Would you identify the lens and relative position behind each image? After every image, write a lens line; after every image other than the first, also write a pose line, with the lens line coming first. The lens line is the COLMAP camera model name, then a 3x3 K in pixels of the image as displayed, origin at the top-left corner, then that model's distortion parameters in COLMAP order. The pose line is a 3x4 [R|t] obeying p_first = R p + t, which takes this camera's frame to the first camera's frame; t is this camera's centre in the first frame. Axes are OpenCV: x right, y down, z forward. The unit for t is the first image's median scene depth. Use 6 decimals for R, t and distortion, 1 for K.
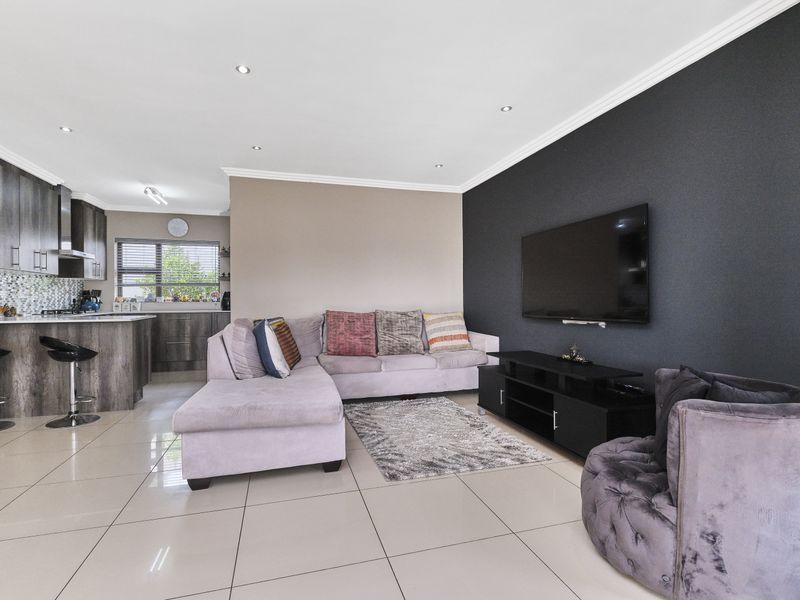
lens RADIAL K [[397.7, 0, 401.1], [0, 397.7, 298.3], [0, 0, 1]] dist [-0.006383, -0.002261]
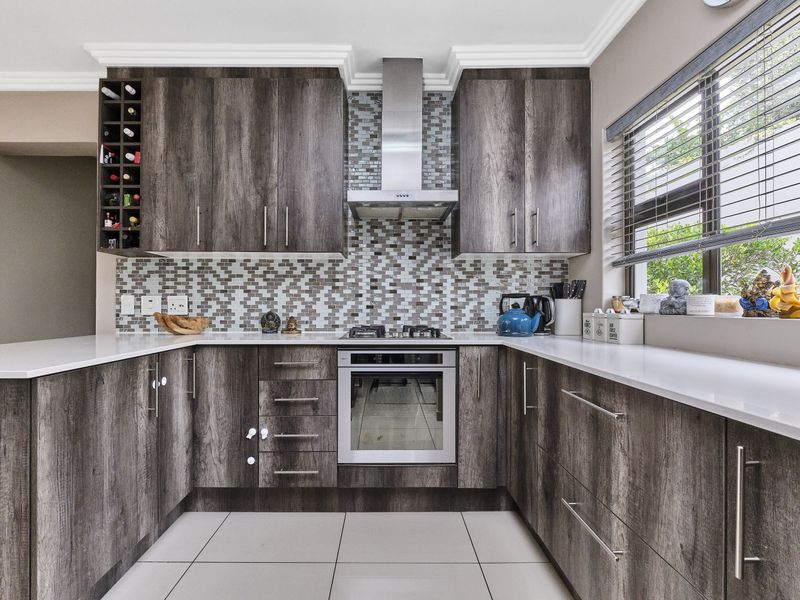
lens RADIAL K [[397.7, 0, 385.8], [0, 397.7, 303.1], [0, 0, 1]] dist [-0.006383, -0.002261]
pose [[-0.277317, -0.003001, -0.960774, -0.333017], [0.002806, 0.999988, -0.003933, 0.002771], [0.960774, -0.003786, -0.277305, 0.917795]]
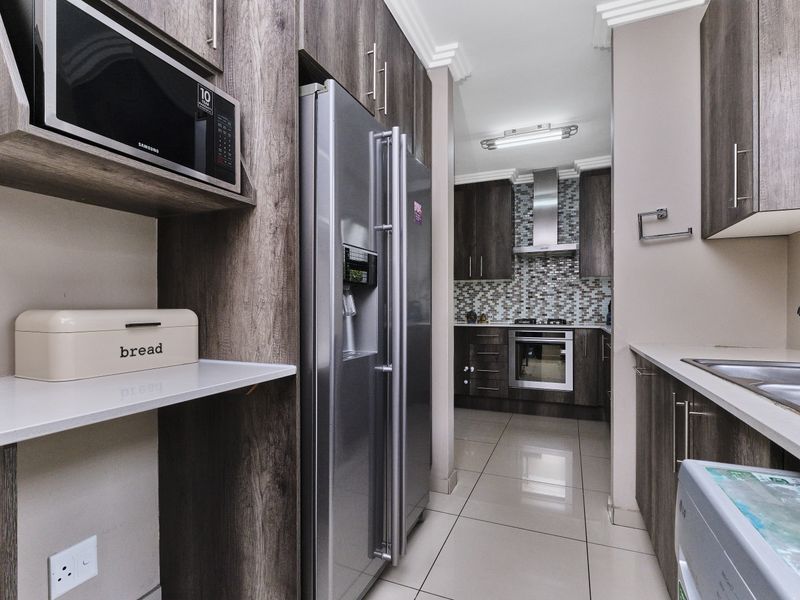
lens RADIAL K [[397.7, 0, 400.2], [0, 397.7, 308.0], [0, 0, 1]] dist [-0.006383, -0.002261]
pose [[-0.627057, 0.005989, -0.778951, -0.019396], [0.007092, 0.999973, 0.001979, 0.001885], [0.778941, -0.004283, -0.627082, 1.058612]]
